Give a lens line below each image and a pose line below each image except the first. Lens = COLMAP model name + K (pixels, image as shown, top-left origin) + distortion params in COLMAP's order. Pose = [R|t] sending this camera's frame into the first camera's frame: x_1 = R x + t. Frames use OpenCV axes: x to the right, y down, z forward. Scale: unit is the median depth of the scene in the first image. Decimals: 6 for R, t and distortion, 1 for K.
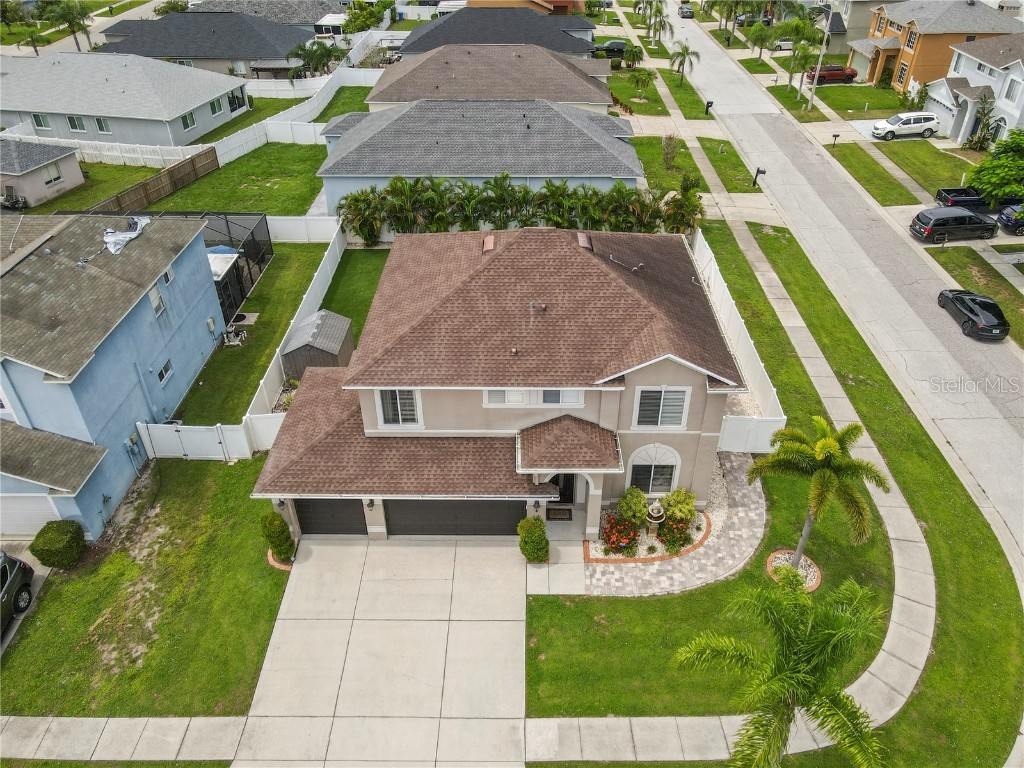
lens RADIAL K [[751.0, 0, 516.7], [0, 751.0, 379.0], [0, 0, 1]] dist [0.013603, 0.010166]
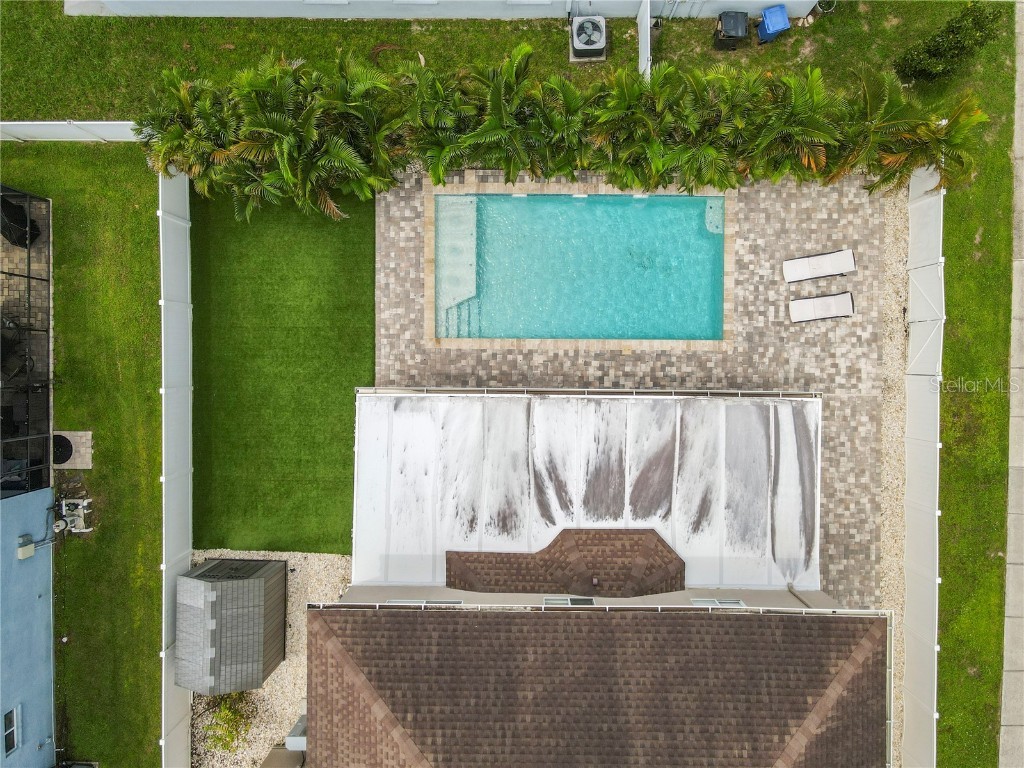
lens RADIAL K [[751.0, 0, 516.7], [0, 751.0, 379.0], [0, 0, 1]] dist [0.013603, 0.010166]
pose [[0.999913, -0.005808, -0.011837, -0.014664], [0.013068, 0.556137, 0.830988, -0.622089], [0.001757, -0.831070, 0.556165, 0.769279]]
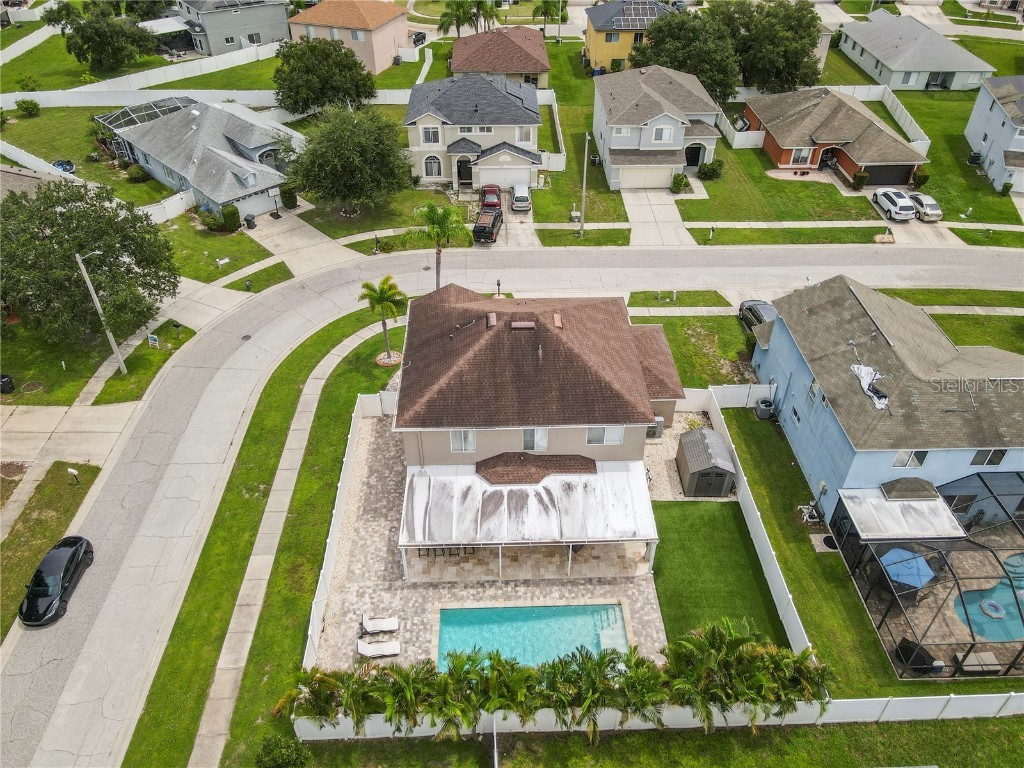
lens RADIAL K [[751.9, 0, 517.7], [0, 751.9, 380.1], [0, 0, 1]] dist [-0.005908, 0.044219]
pose [[-0.998895, 0.030190, -0.036025, 0.070641], [-0.026084, 0.281558, 0.959190, -1.135414], [0.039101, 0.959069, -0.280460, 1.121240]]
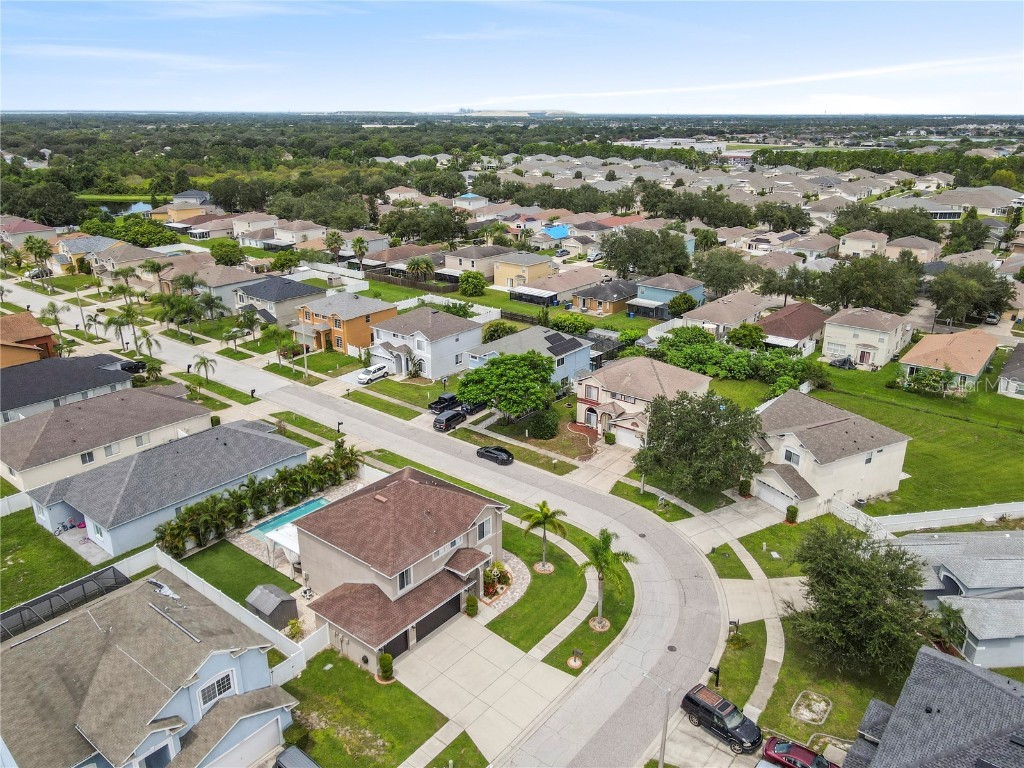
lens RADIAL K [[751.9, 0, 517.7], [0, 751.9, 380.1], [0, 0, 1]] dist [-0.005908, 0.044219]
pose [[0.611606, -0.260572, 0.747021, -0.958756], [0.448296, 0.892139, -0.055841, -0.138058], [-0.651896, 0.369040, 0.662451, -0.571002]]
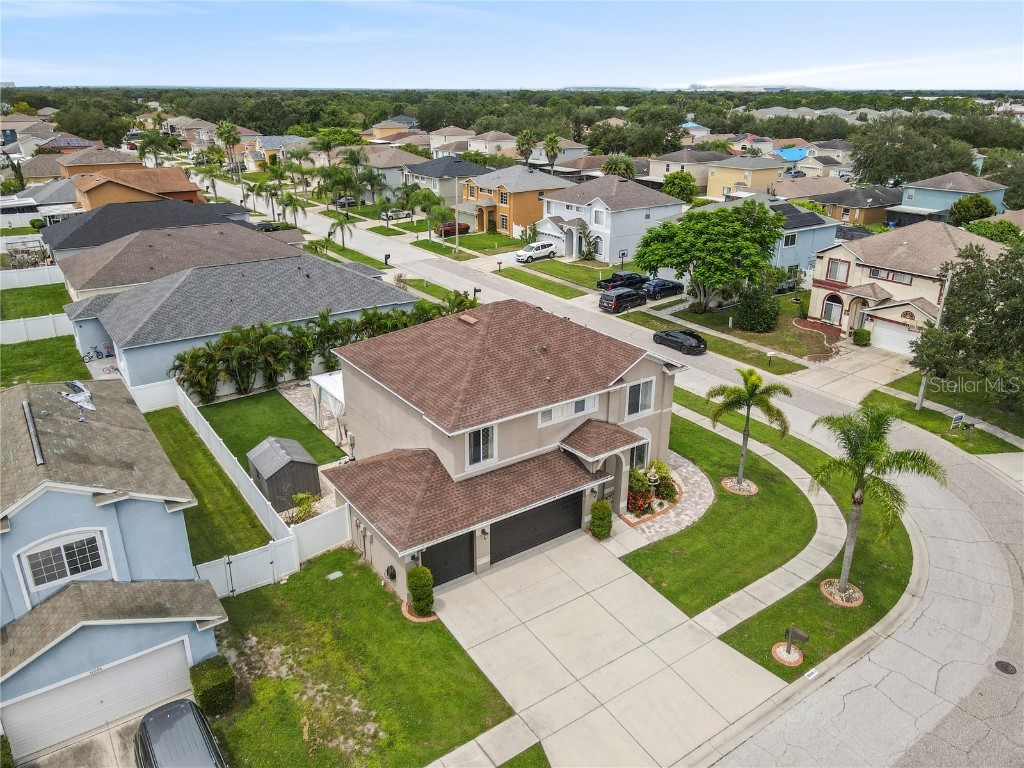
lens RADIAL K [[751.9, 0, 517.7], [0, 751.9, 380.1], [0, 0, 1]] dist [-0.005908, 0.044219]
pose [[0.808307, -0.206411, 0.551393, -0.505413], [0.330914, 0.933881, -0.135505, 0.082174], [-0.486966, 0.291993, 0.823167, -0.028649]]
